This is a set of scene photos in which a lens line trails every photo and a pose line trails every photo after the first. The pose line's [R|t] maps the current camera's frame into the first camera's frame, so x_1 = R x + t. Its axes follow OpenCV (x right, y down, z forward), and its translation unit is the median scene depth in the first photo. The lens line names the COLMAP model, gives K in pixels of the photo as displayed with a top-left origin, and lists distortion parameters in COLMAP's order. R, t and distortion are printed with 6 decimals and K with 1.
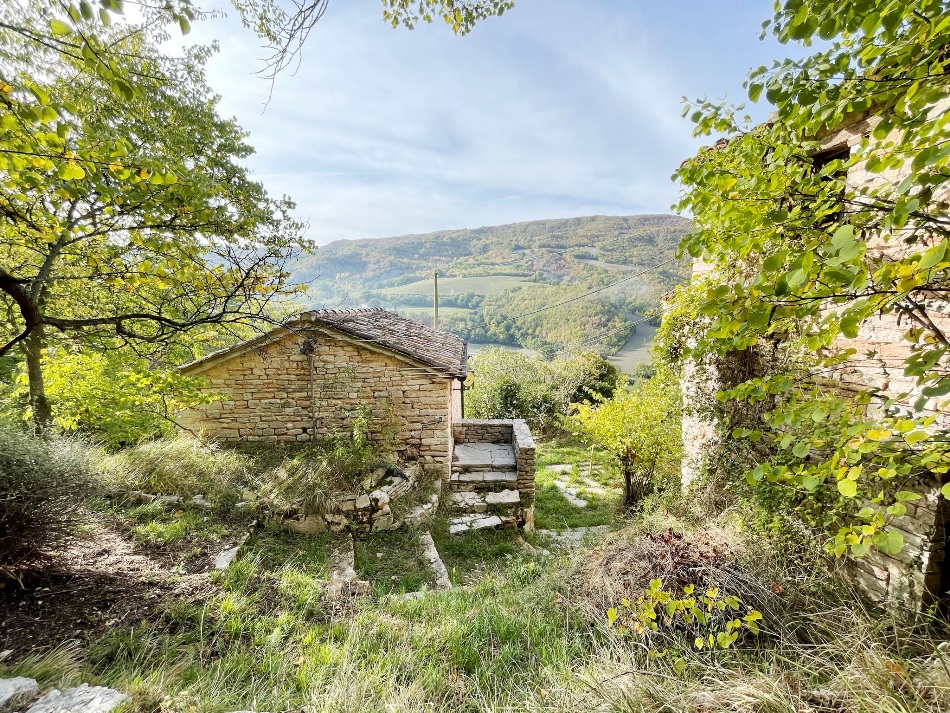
lens RADIAL K [[384.8, 0, 478.9], [0, 384.8, 360.1], [0, 0, 1]] dist [-0.005843, 0.000558]
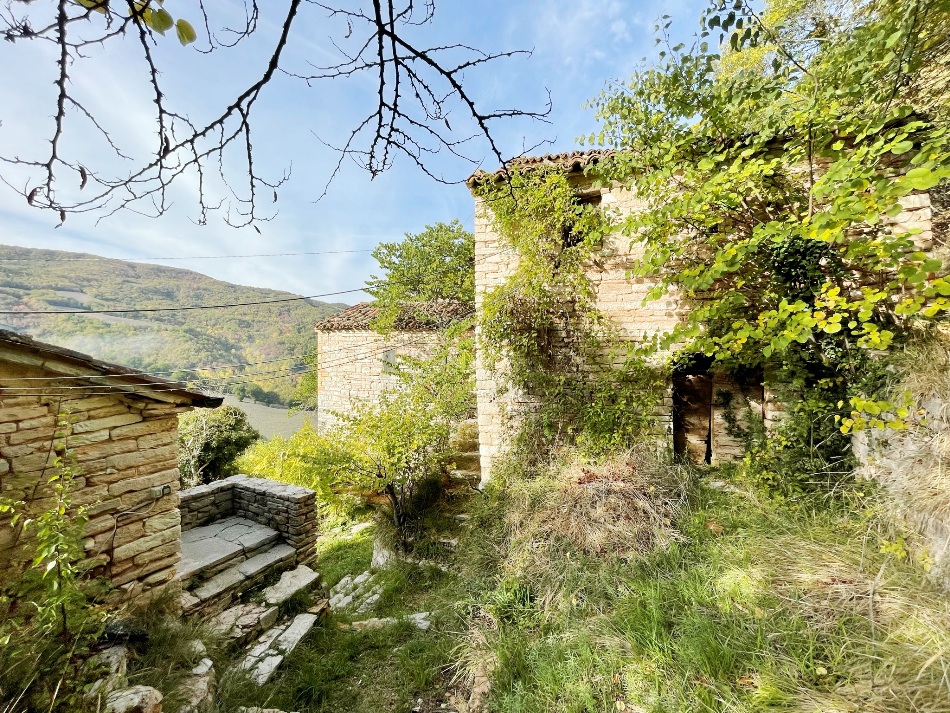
lens RADIAL K [[384.8, 0, 474.2], [0, 384.8, 358.3], [0, 0, 1]] dist [-0.005843, 0.000558]
pose [[0.468603, -0.011466, 0.883335, -0.340216], [0.153451, 0.985772, -0.068608, 0.075937], [-0.869980, 0.167698, 0.463695, 0.367763]]
